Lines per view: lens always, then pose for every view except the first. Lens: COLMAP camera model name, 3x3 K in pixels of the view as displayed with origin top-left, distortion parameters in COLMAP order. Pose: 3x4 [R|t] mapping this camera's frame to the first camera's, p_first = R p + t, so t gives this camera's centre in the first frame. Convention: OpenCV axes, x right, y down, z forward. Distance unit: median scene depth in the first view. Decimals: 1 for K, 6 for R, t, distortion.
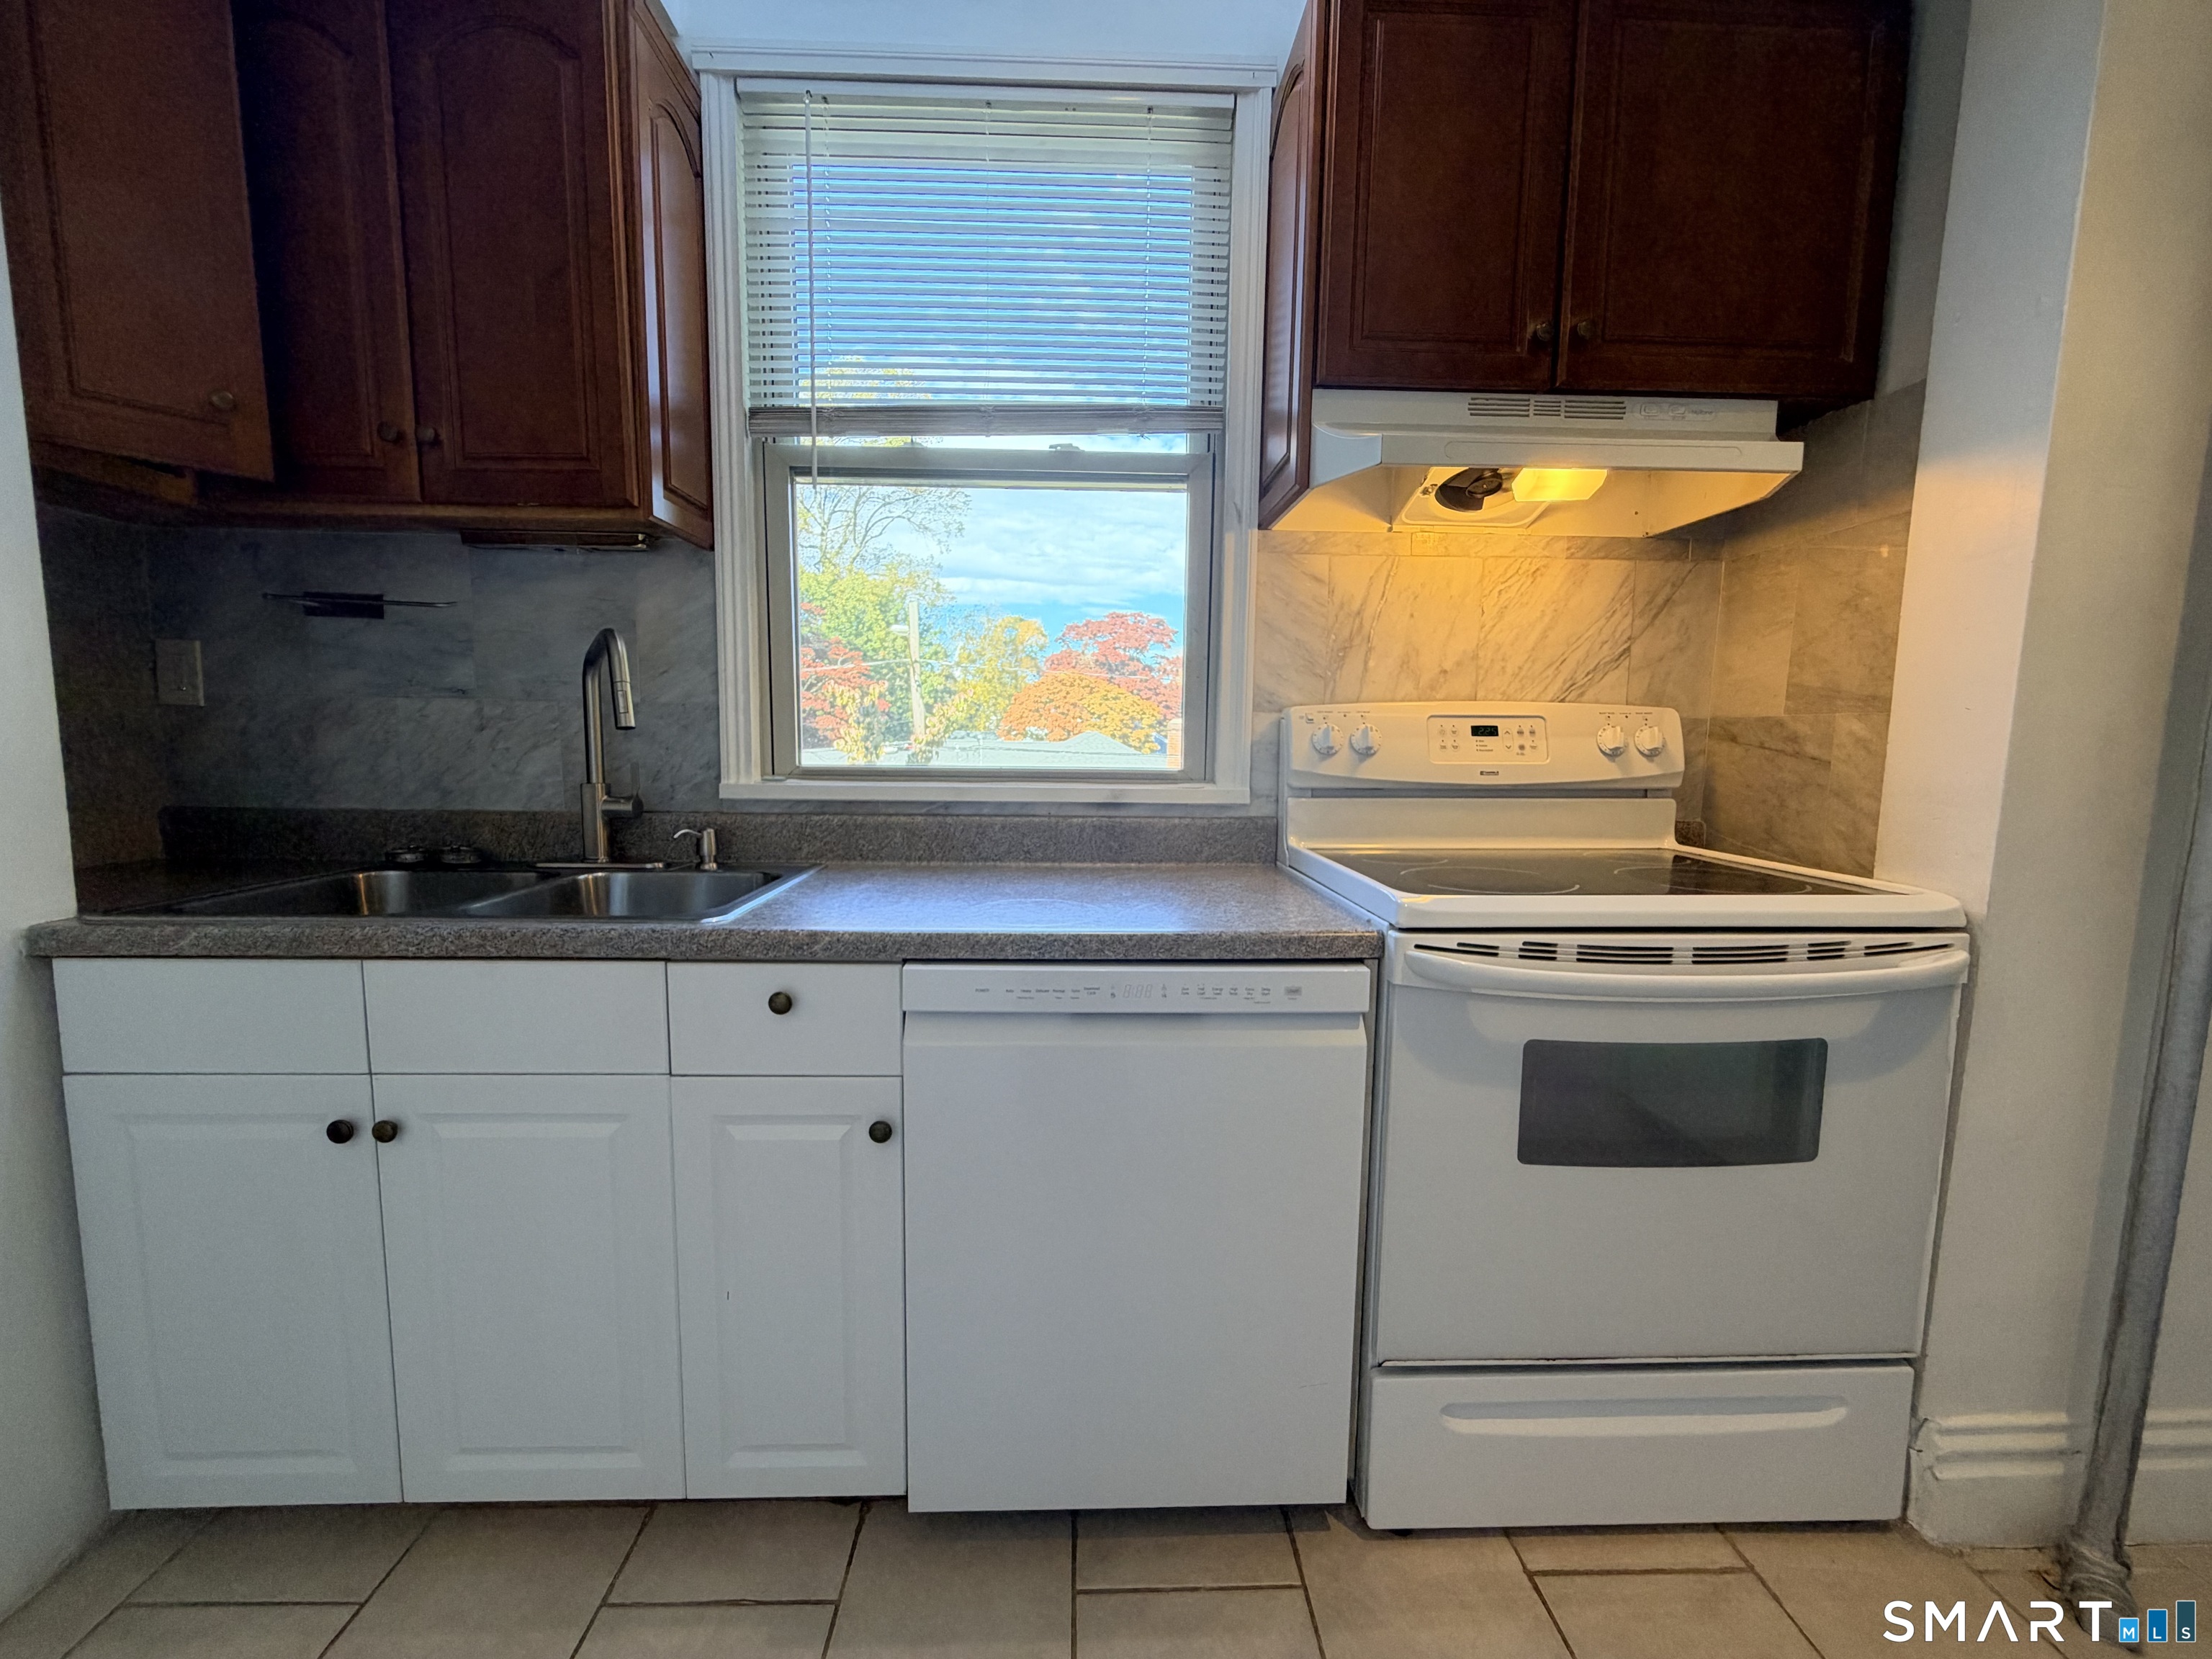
lens RADIAL K [[892.7, 0, 1106.0], [0, 892.7, 829.5], [0, 0, 1]] dist [-0.000691, -0.000053]
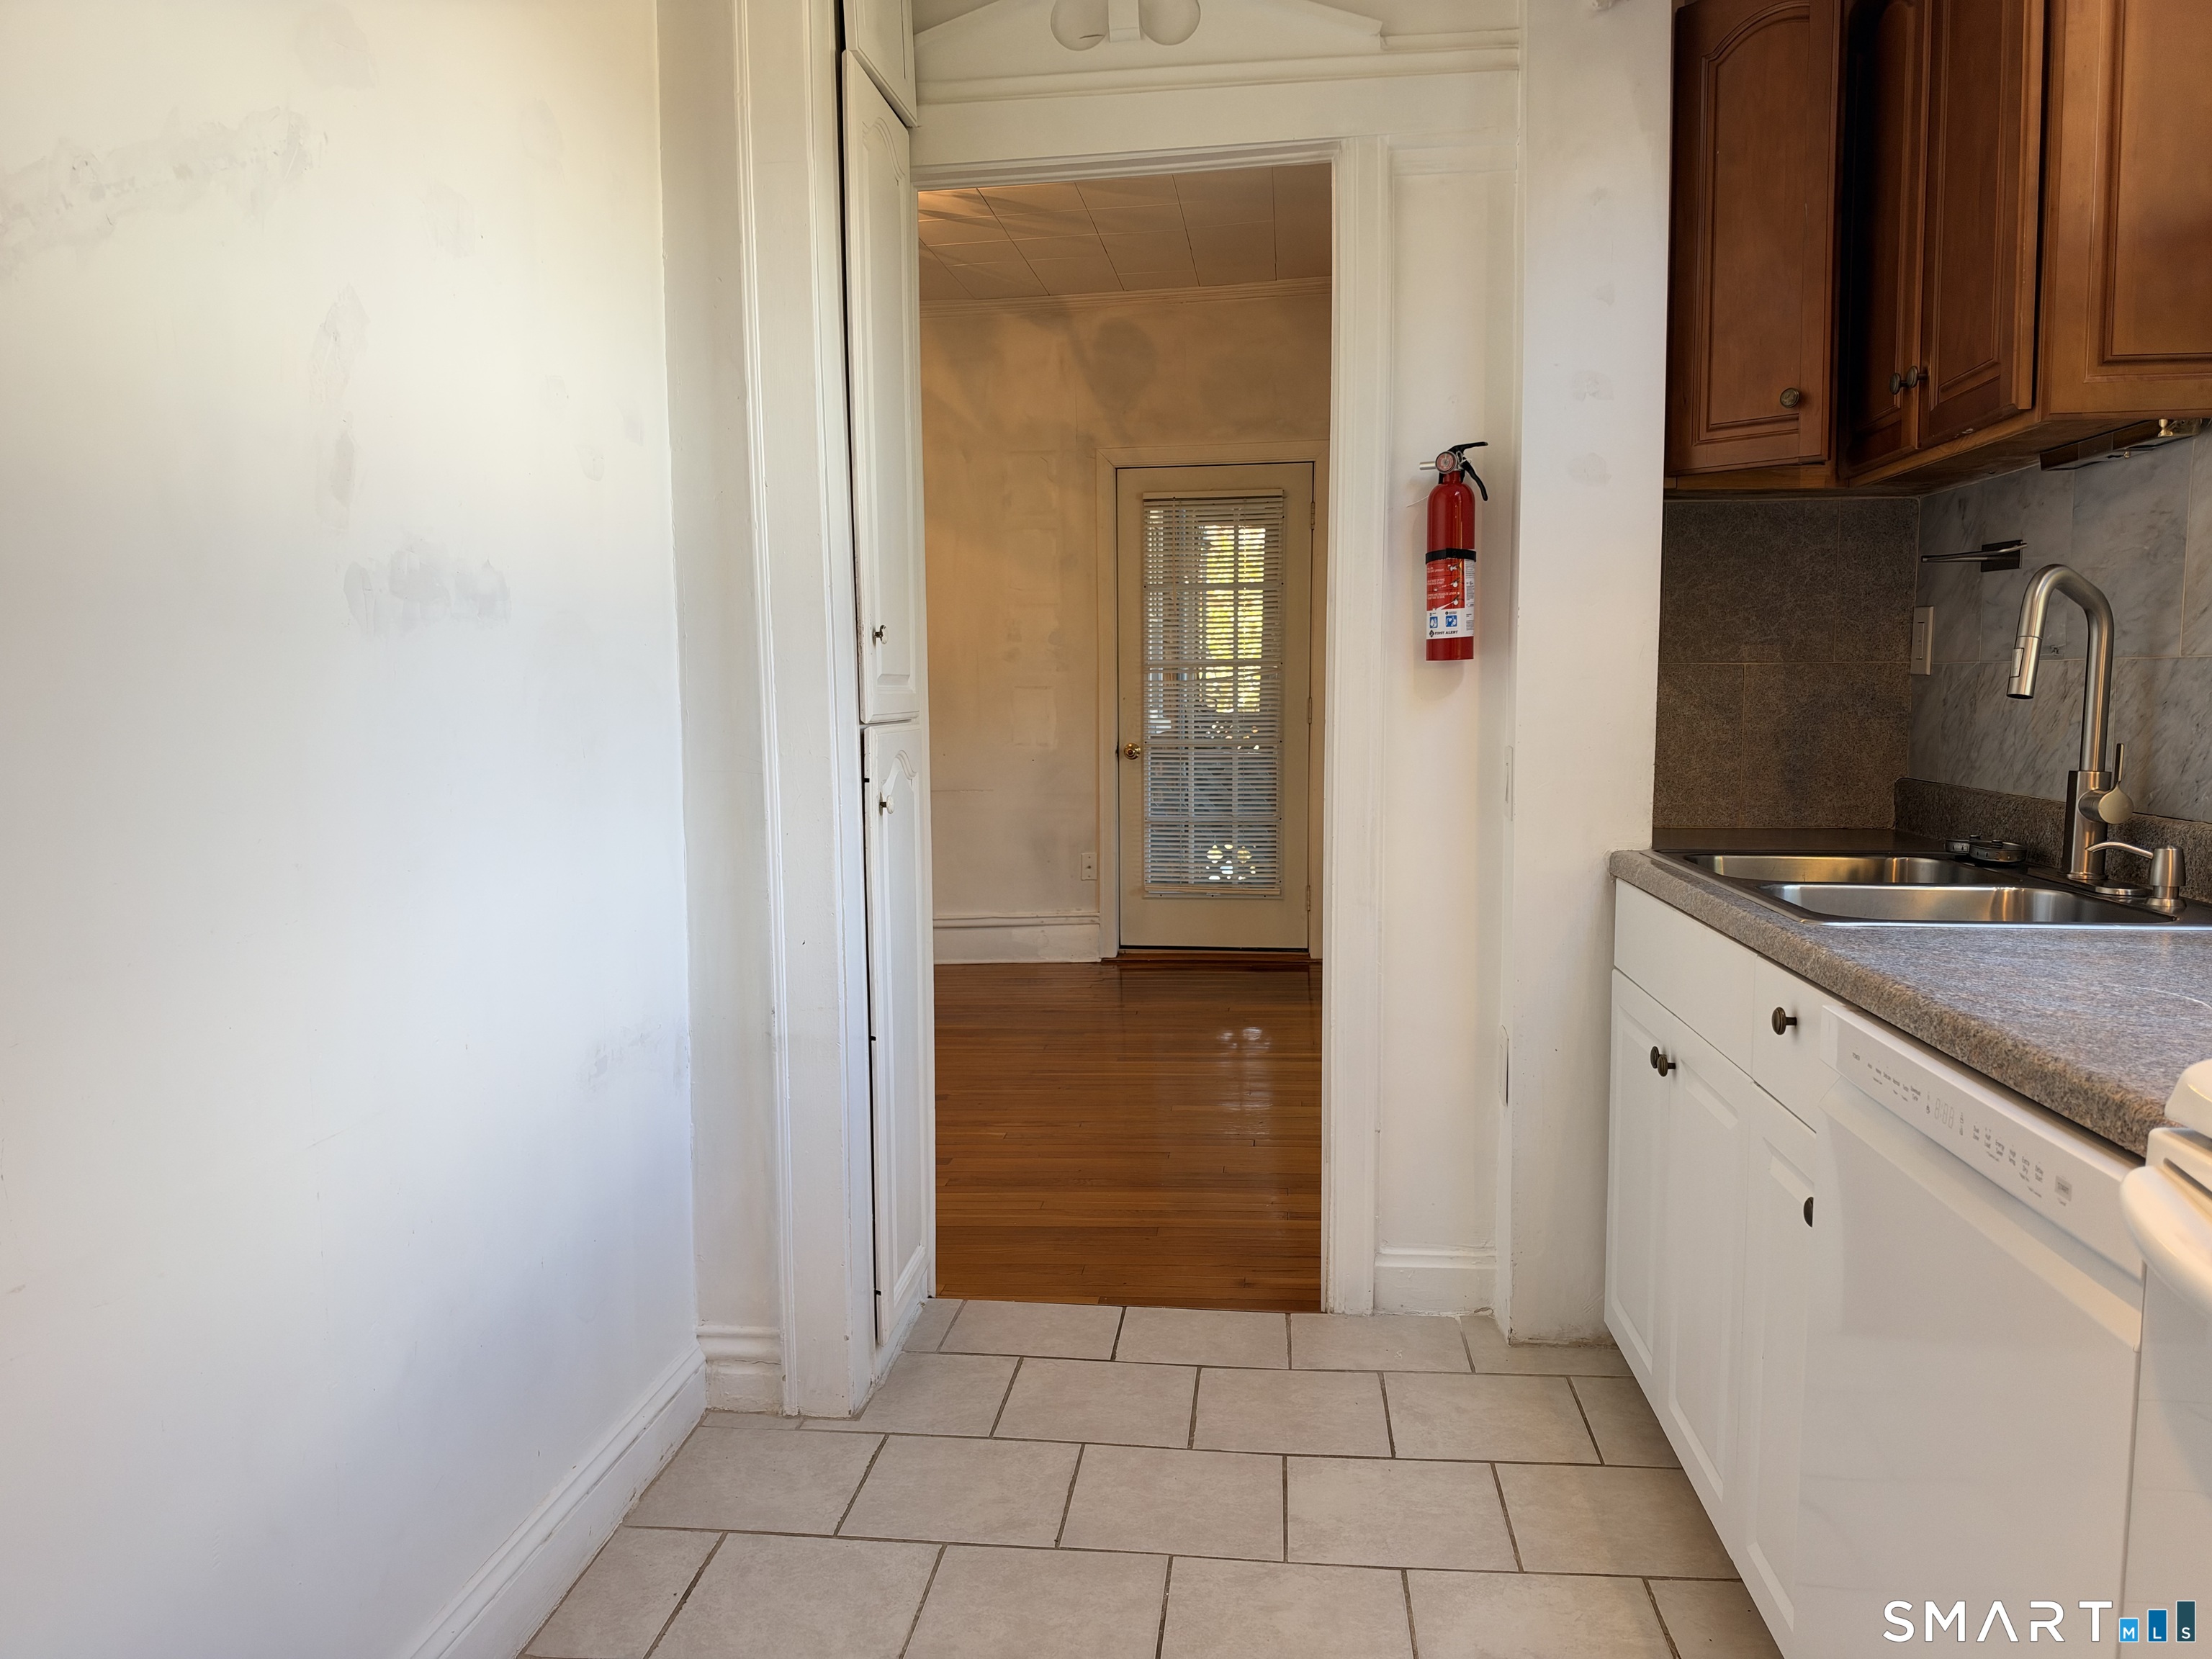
lens RADIAL K [[1588.7, 0, 1103.1], [0, 1588.7, 835.0], [0, 0, 1]] dist [0.092595, -0.135437]
pose [[-0.134172, 0.081188, -0.987627, 0.839247], [-0.100158, 0.990423, 0.095025, -0.043619], [0.985883, 0.111668, -0.124755, 0.365237]]
